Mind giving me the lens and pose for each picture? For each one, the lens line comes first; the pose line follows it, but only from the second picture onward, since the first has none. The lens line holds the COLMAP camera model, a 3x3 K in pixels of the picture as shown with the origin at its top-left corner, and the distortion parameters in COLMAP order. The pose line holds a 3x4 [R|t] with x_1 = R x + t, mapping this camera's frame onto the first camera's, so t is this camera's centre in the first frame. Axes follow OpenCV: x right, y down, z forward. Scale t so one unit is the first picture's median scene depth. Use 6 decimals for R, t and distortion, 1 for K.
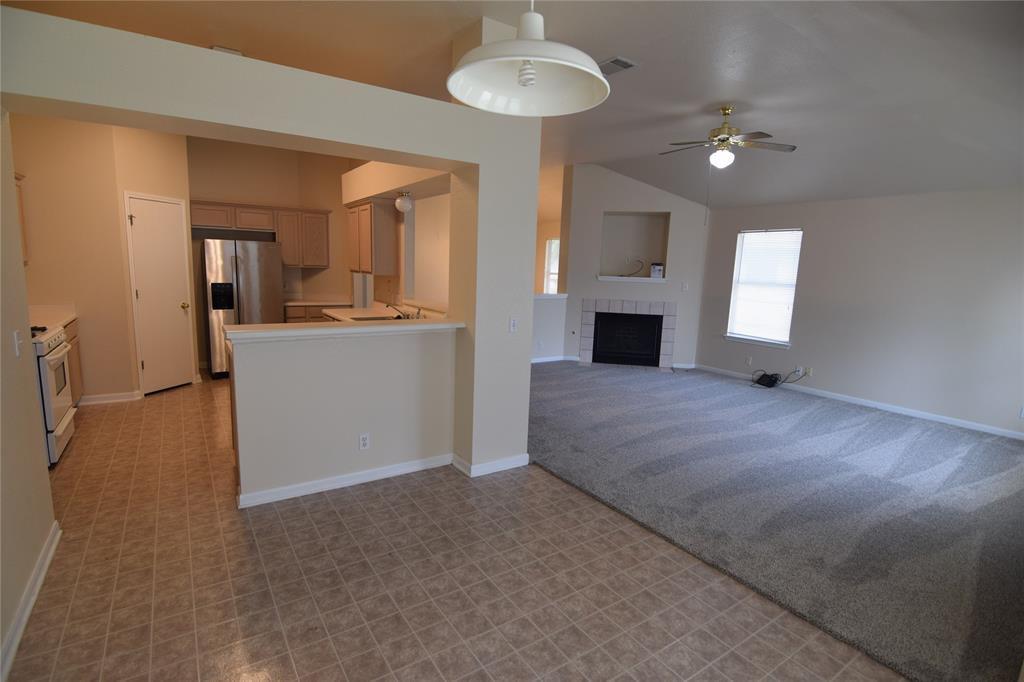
lens RADIAL K [[492.0, 0, 512.3], [0, 492.0, 315.9], [0, 0, 1]] dist [0.306496, -0.000069]
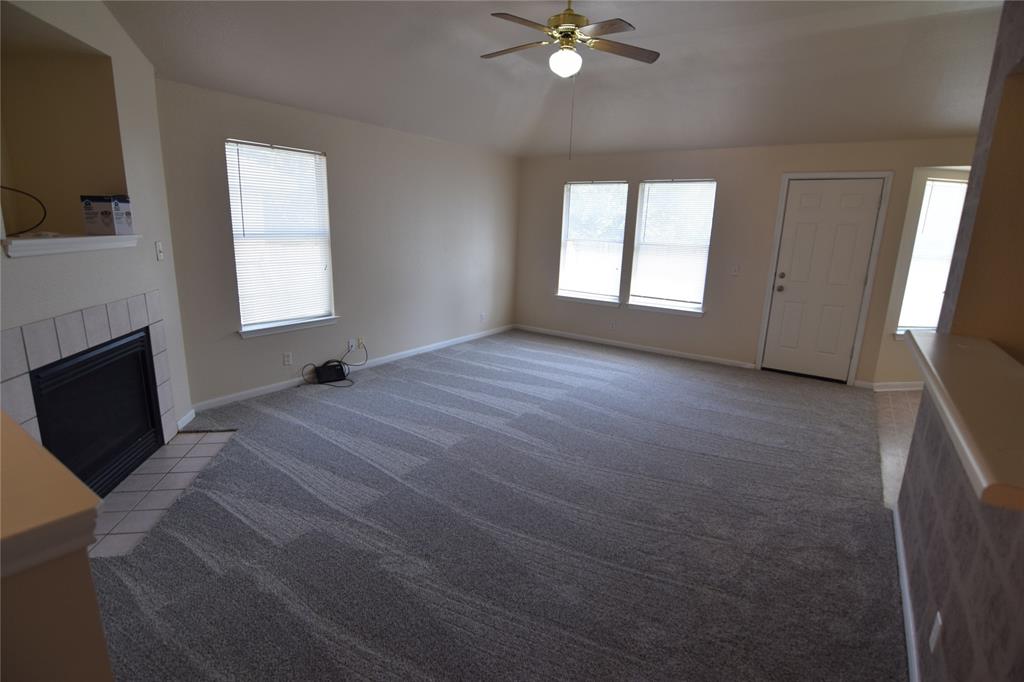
lens RADIAL K [[511.1, 0, 514.0], [0, 511.1, 338.3], [0, 0, 1]] dist [-0.000301, -0.008205]
pose [[-0.355767, -0.262693, 0.896896, -0.195011], [0.053328, 0.952414, 0.300108, -0.108461], [-0.933052, 0.154598, -0.324829, 0.932223]]
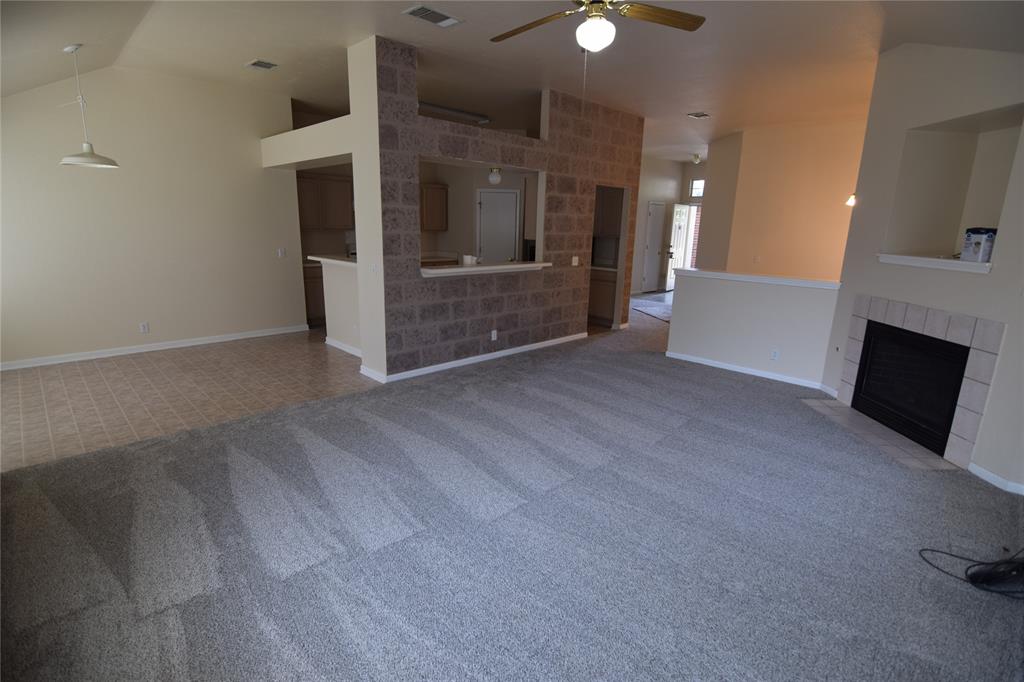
lens RADIAL K [[488.8, 0, 547.3], [0, 488.8, 343.4], [0, 0, 1]] dist [-0.002169, -0.000491]
pose [[0.233829, 0.211796, -0.948929, 0.664170], [-0.134120, 0.973682, 0.184271, -0.037524], [0.962983, 0.084183, 0.256081, 0.582297]]
